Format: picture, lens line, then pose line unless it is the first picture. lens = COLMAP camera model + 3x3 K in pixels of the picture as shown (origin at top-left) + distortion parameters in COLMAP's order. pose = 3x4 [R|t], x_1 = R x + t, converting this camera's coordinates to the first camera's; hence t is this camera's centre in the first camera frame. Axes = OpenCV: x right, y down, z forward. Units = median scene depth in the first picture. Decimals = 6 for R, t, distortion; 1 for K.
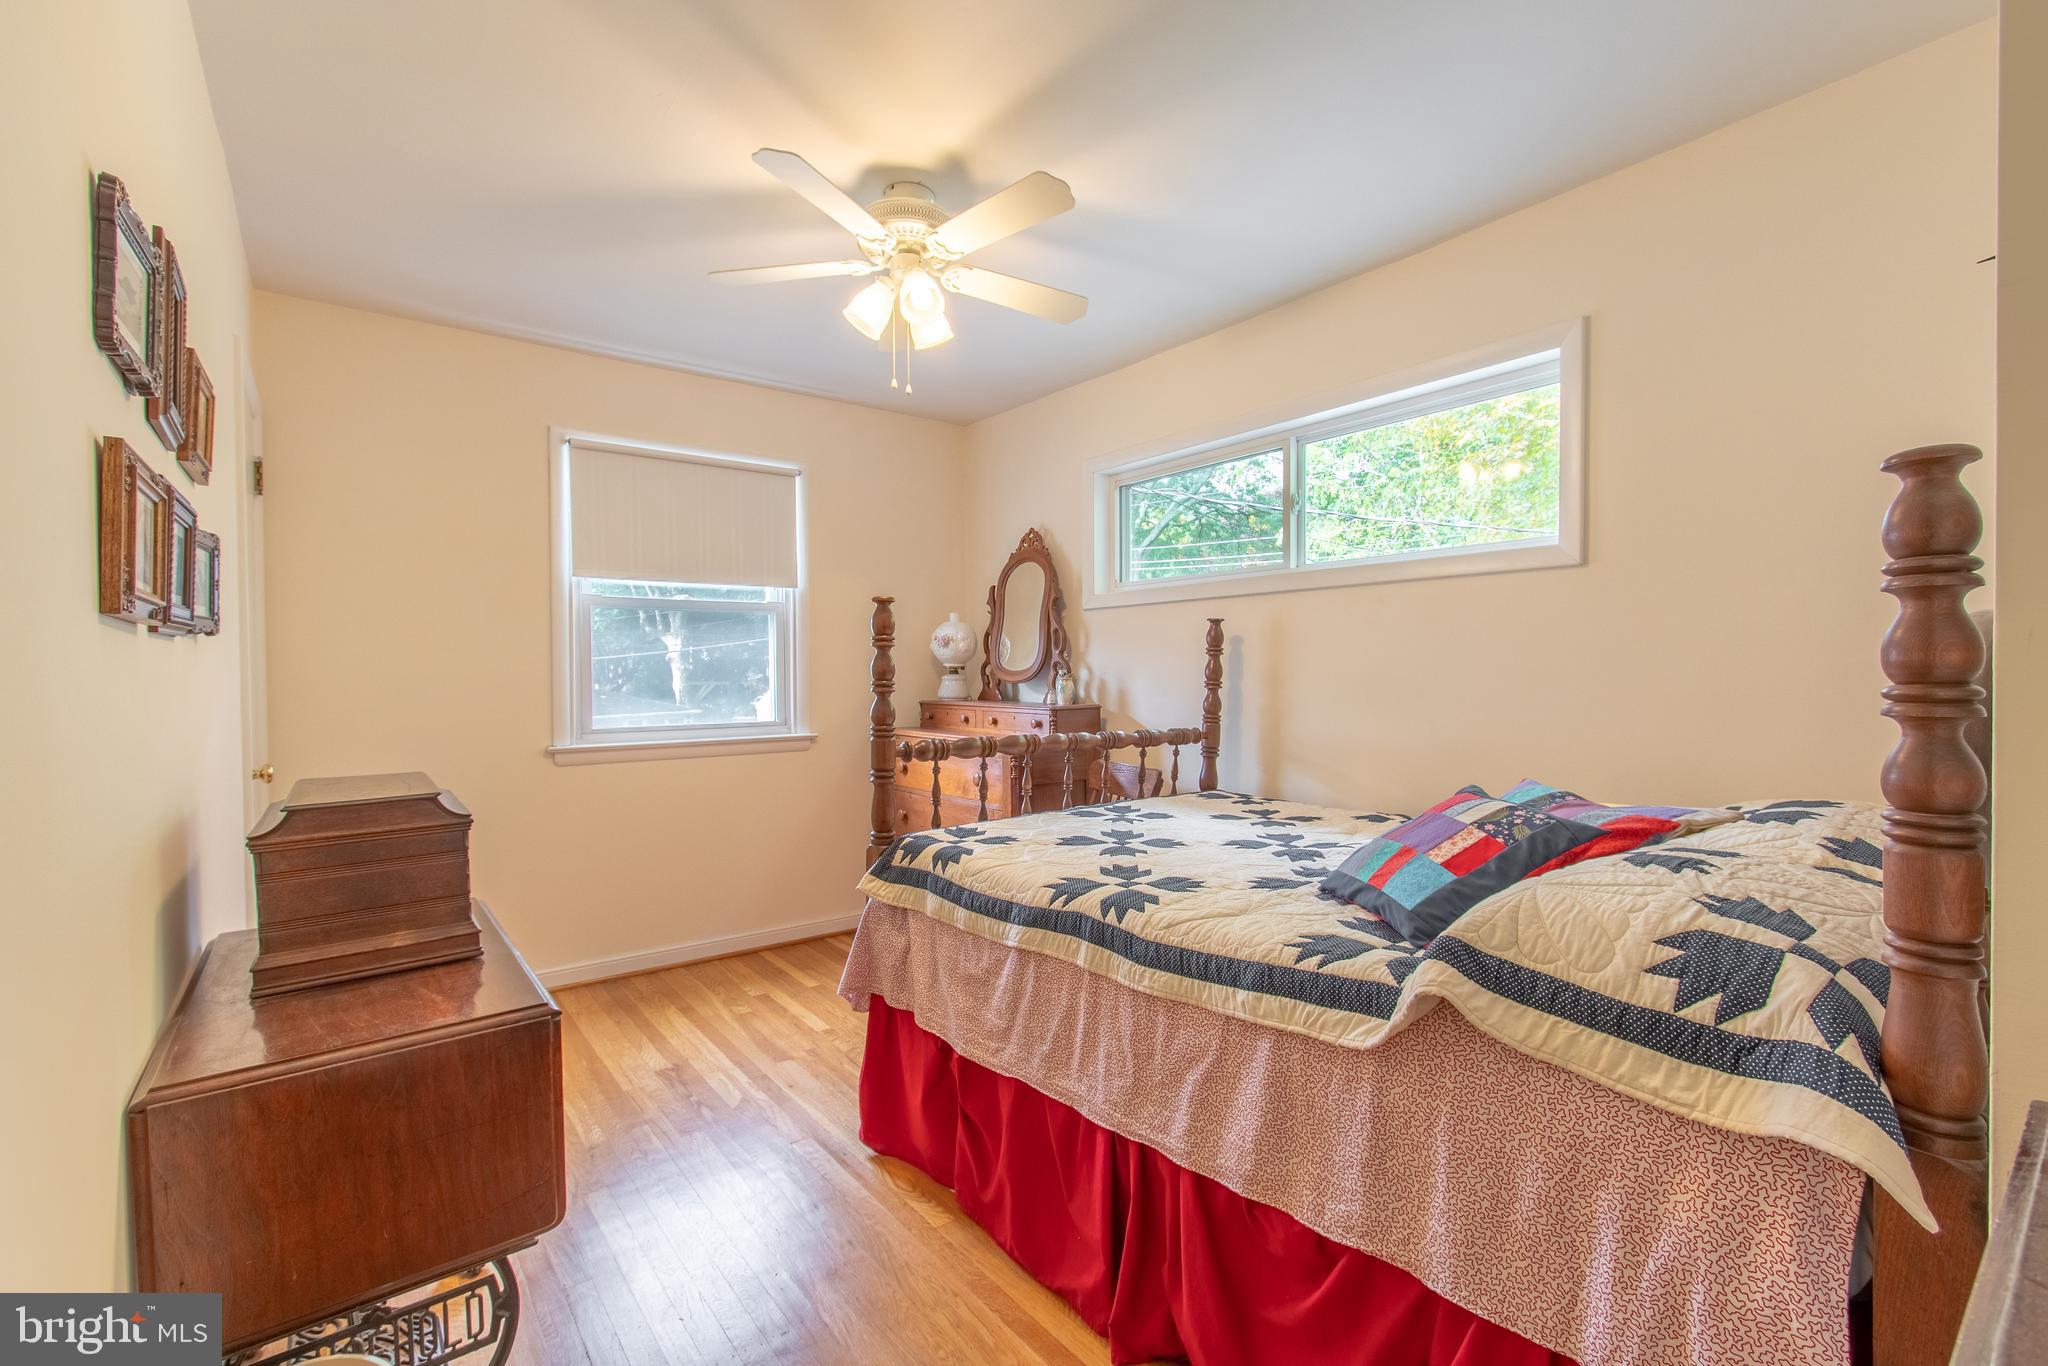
lens RADIAL K [[891.1, 0, 1018.8], [0, 891.1, 680.5], [0, 0, 1]] dist [0.000892, 0.000312]
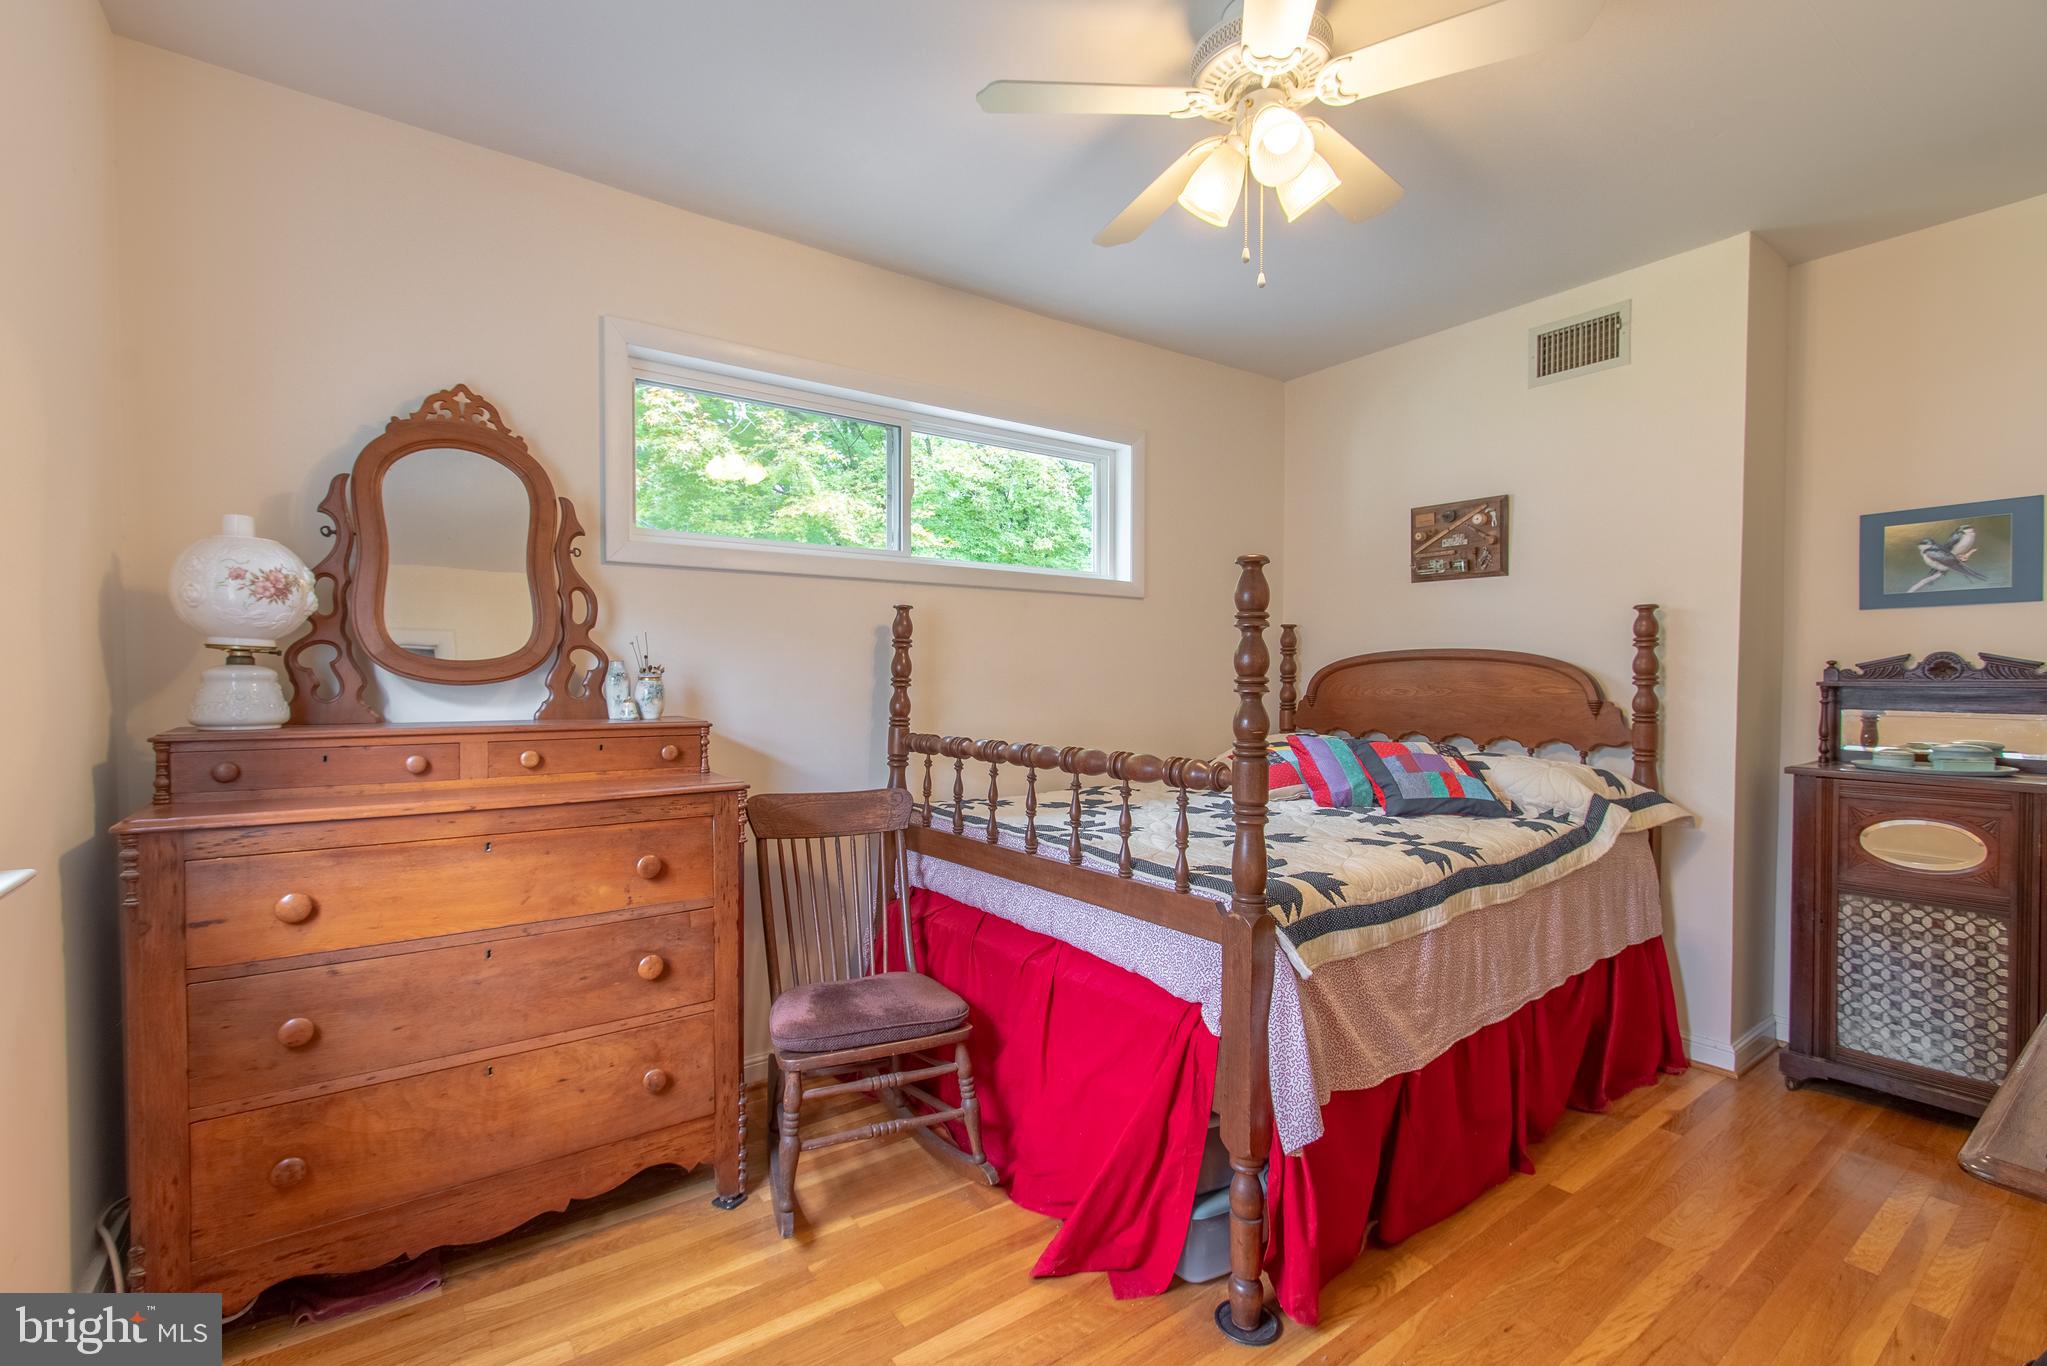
lens RADIAL K [[890.7, 0, 1018.4], [0, 890.7, 678.7], [0, 0, 1]] dist [0.000892, 0.000312]
pose [[0.035783, -0.003855, 0.999352, -0.653979], [0.005504, 0.999978, 0.003661, -0.001082], [-0.999344, 0.005369, 0.035803, 0.884987]]
